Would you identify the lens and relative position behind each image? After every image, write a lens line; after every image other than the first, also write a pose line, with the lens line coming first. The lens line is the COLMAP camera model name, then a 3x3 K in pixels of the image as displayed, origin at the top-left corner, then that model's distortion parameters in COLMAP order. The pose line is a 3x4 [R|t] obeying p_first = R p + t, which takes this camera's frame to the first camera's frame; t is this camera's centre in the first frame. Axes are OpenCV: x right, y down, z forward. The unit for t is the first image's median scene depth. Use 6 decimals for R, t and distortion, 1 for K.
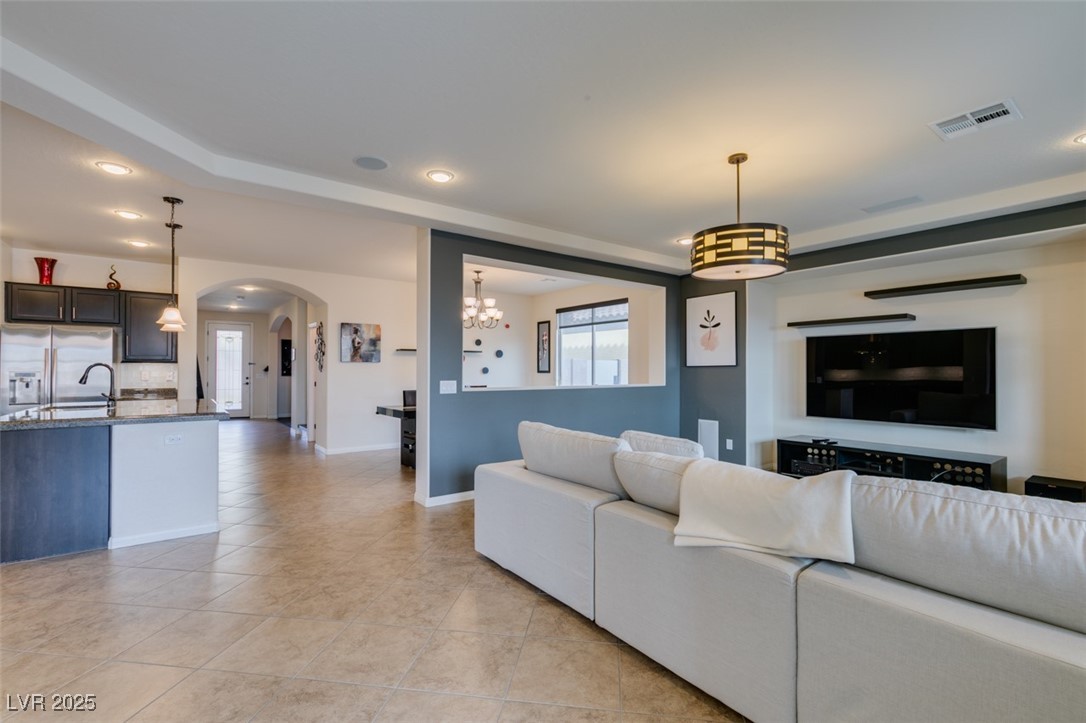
lens RADIAL K [[482.4, 0, 541.9], [0, 482.4, 365.8], [0, 0, 1]] dist [0.000918, -0.000820]
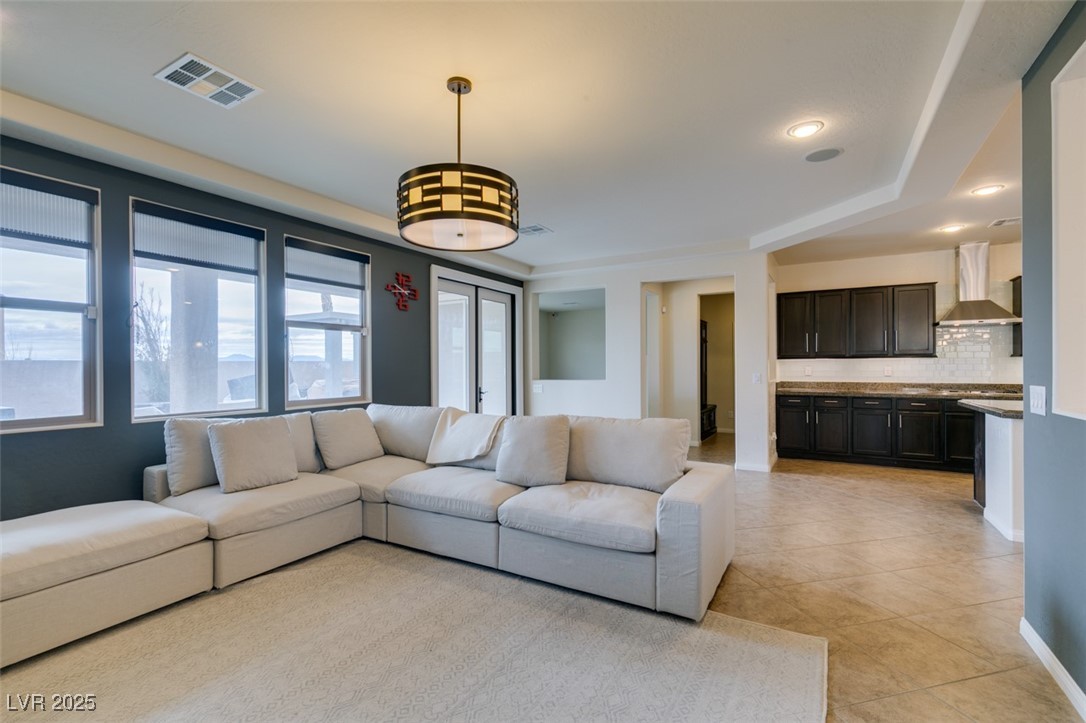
lens RADIAL K [[482.4, 0, 541.9], [0, 482.4, 365.8], [0, 0, 1]] dist [0.000918, -0.000820]
pose [[-0.919165, 0.001553, -0.393869, 0.305209], [0.005830, 0.999936, -0.009664, 0.009370], [0.393829, -0.011179, -0.919116, 0.906303]]
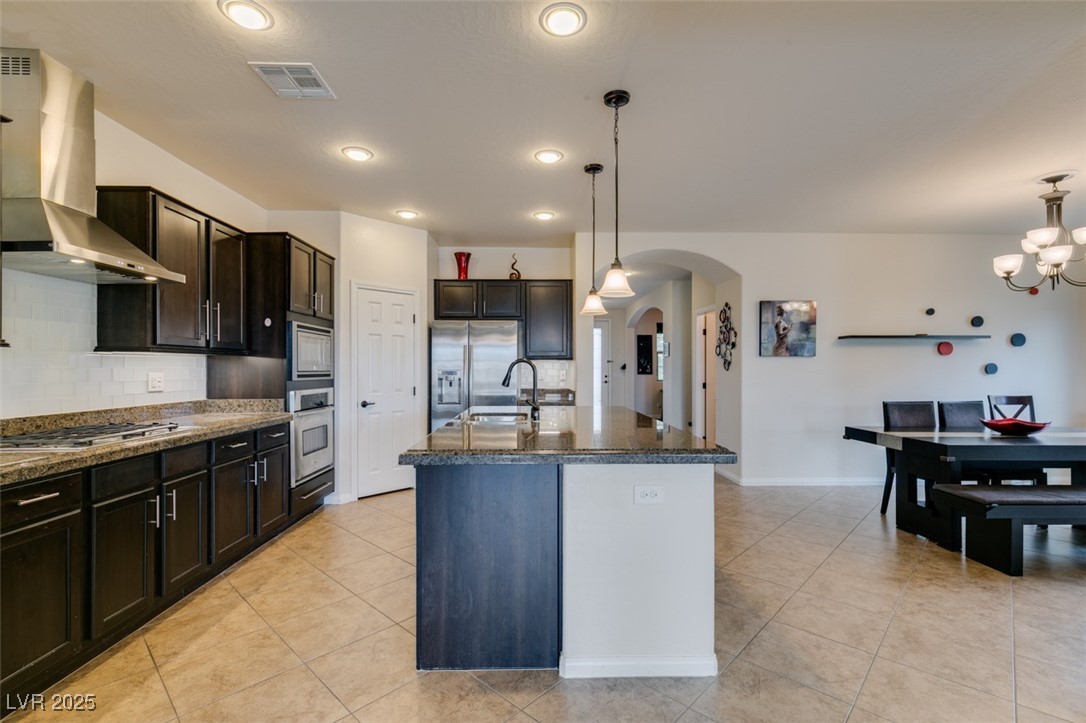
lens RADIAL K [[484.1, 0, 541.3], [0, 484.1, 370.7], [0, 0, 1]] dist [0.001798, -0.000692]
pose [[0.813704, 0.003307, -0.581270, -0.312406], [0.005228, 0.999902, 0.013009, 0.002187], [0.581256, -0.013624, 0.813607, 0.278520]]
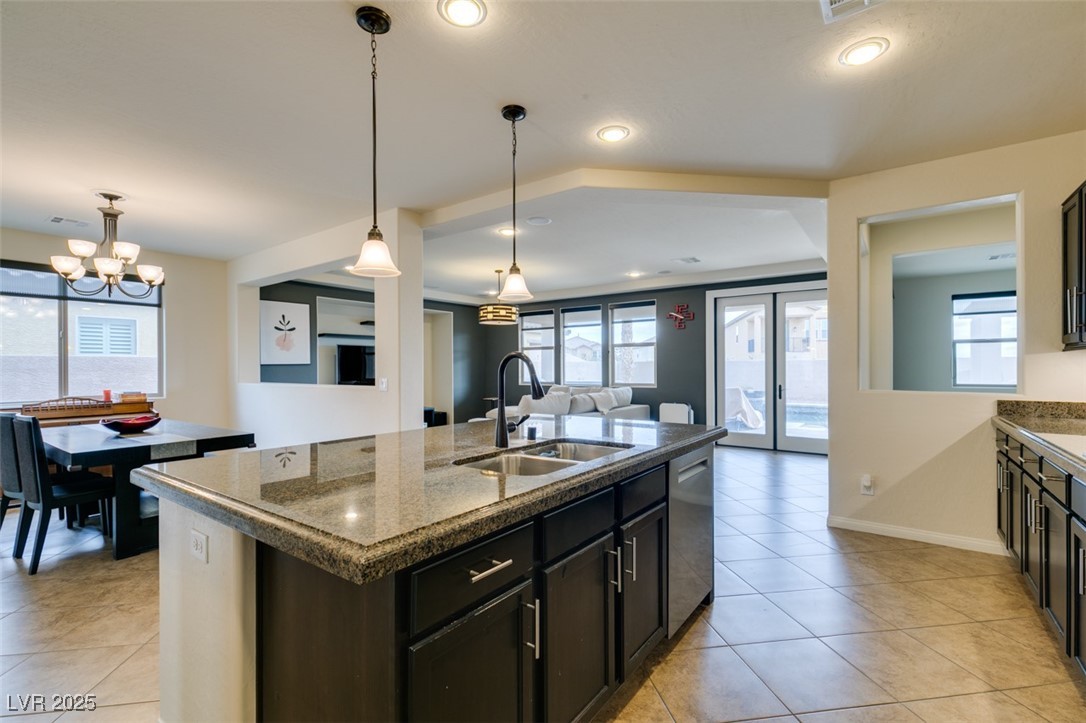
lens RADIAL K [[483.9, 0, 538.9], [0, 483.9, 367.5], [0, 0, 1]] dist [0.003283, 0.000014]
pose [[-0.286182, -0.001523, 0.958174, -0.927821], [-0.004712, 0.999989, 0.000182, 0.004797], [-0.958164, -0.004463, -0.286186, 0.758882]]
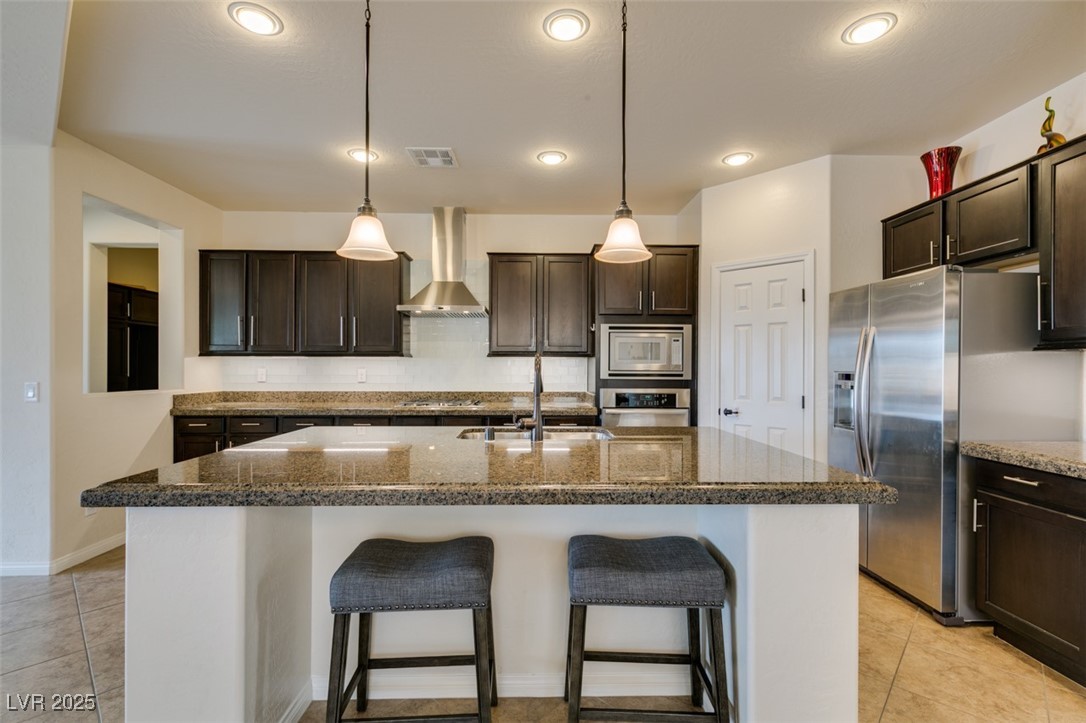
lens RADIAL K [[483.9, 0, 538.9], [0, 483.9, 367.5], [0, 0, 1]] dist [0.003283, 0.000014]
pose [[-0.583708, -0.000582, -0.811963, -0.335735], [0.004145, 0.999985, -0.003697, 0.007353], [0.811953, -0.005523, -0.583697, 0.896606]]
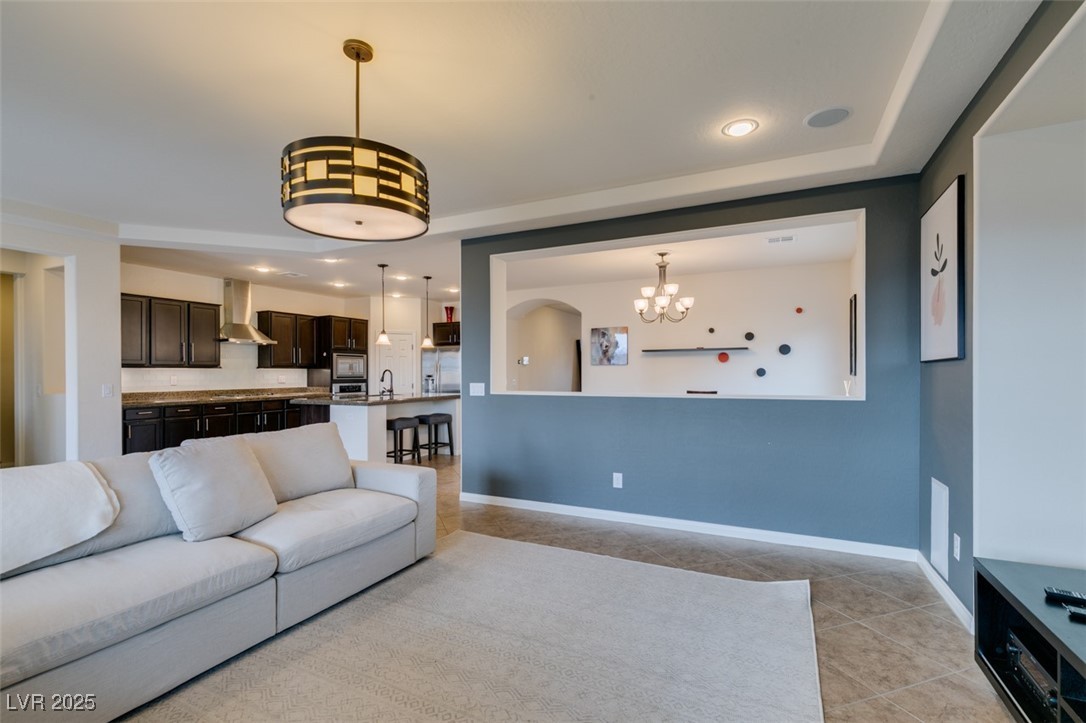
lens RADIAL K [[484.1, 0, 541.3], [0, 484.1, 370.7], [0, 0, 1]] dist [0.001798, -0.000692]
pose [[0.461252, -0.006645, -0.887244, 0.574485], [0.012288, 0.999924, -0.001100, 0.005326], [0.887184, -0.010395, 0.461298, 0.476213]]
